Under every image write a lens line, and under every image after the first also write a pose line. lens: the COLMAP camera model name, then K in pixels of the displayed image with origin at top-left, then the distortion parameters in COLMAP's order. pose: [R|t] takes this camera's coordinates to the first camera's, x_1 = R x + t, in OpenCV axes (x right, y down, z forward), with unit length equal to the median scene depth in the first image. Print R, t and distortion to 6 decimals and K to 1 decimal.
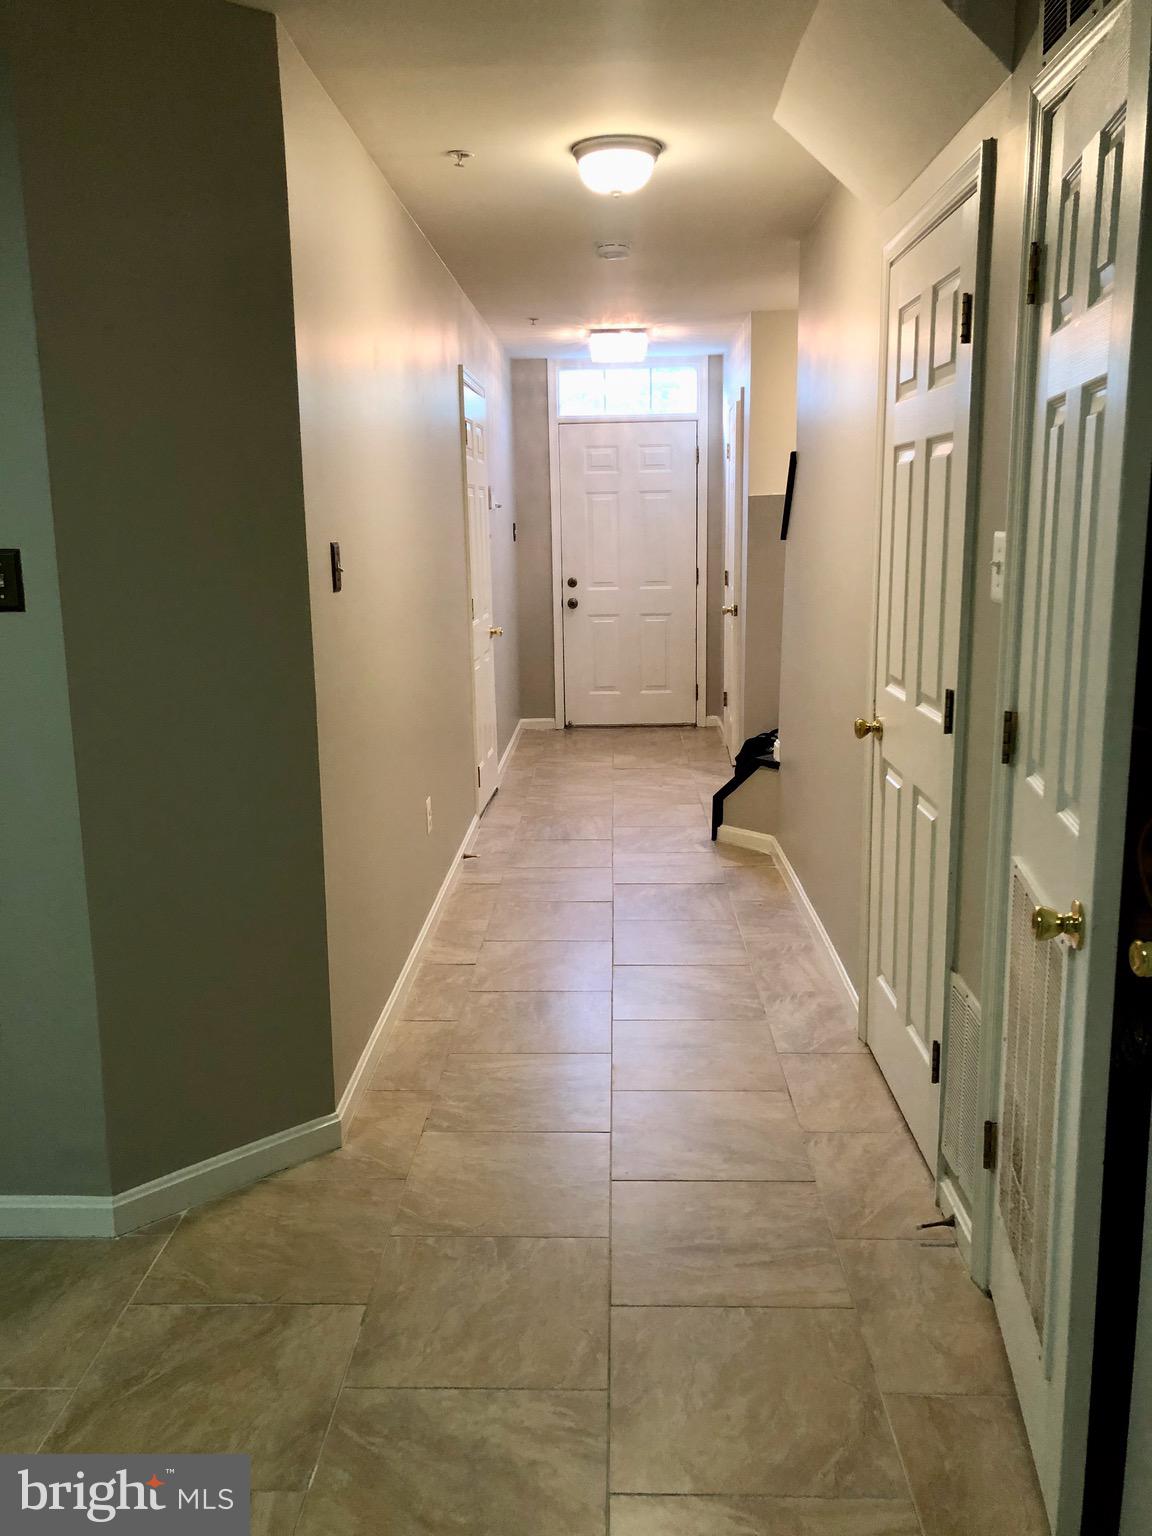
lens RADIAL K [[1270.1, 0, 577.9], [0, 1270.1, 766.2], [0, 0, 1]] dist [0.048748, -0.062328]
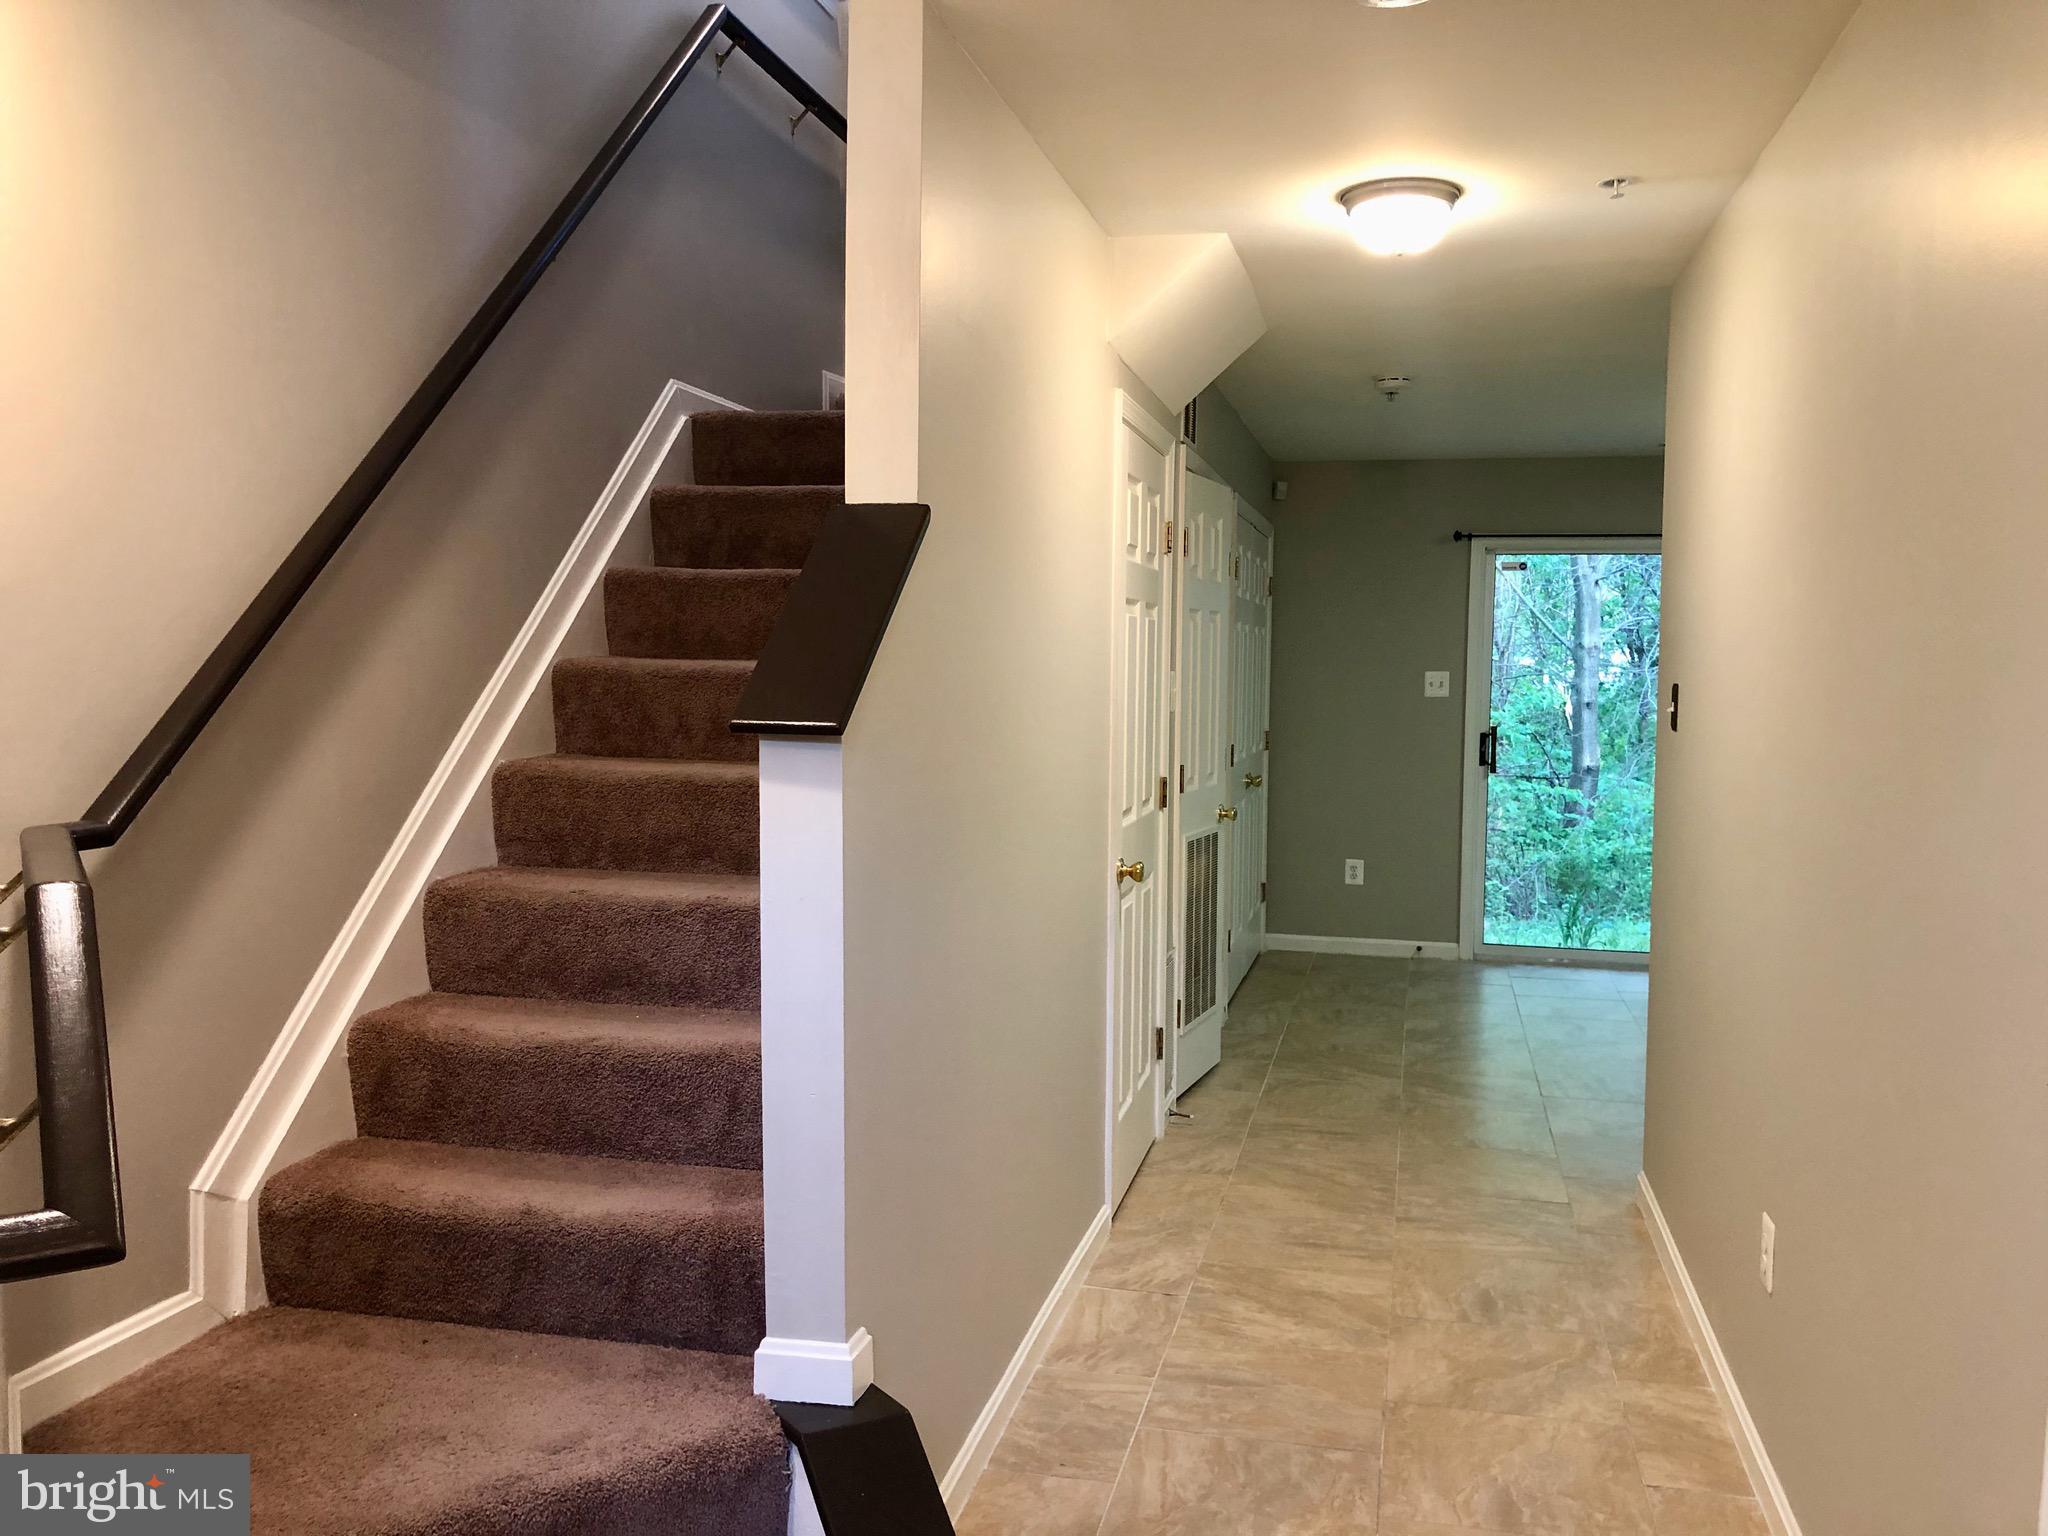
lens RADIAL K [[1693.5, 0, 1024.6], [0, 1693.5, 766.5], [0, 0, 1]] dist [0.048748, -0.062328]
pose [[-0.980212, -0.024346, 0.196446, 0.050319], [0.026459, 0.967387, 0.251916, -0.379342], [-0.196173, 0.252129, -0.947601, 1.929476]]
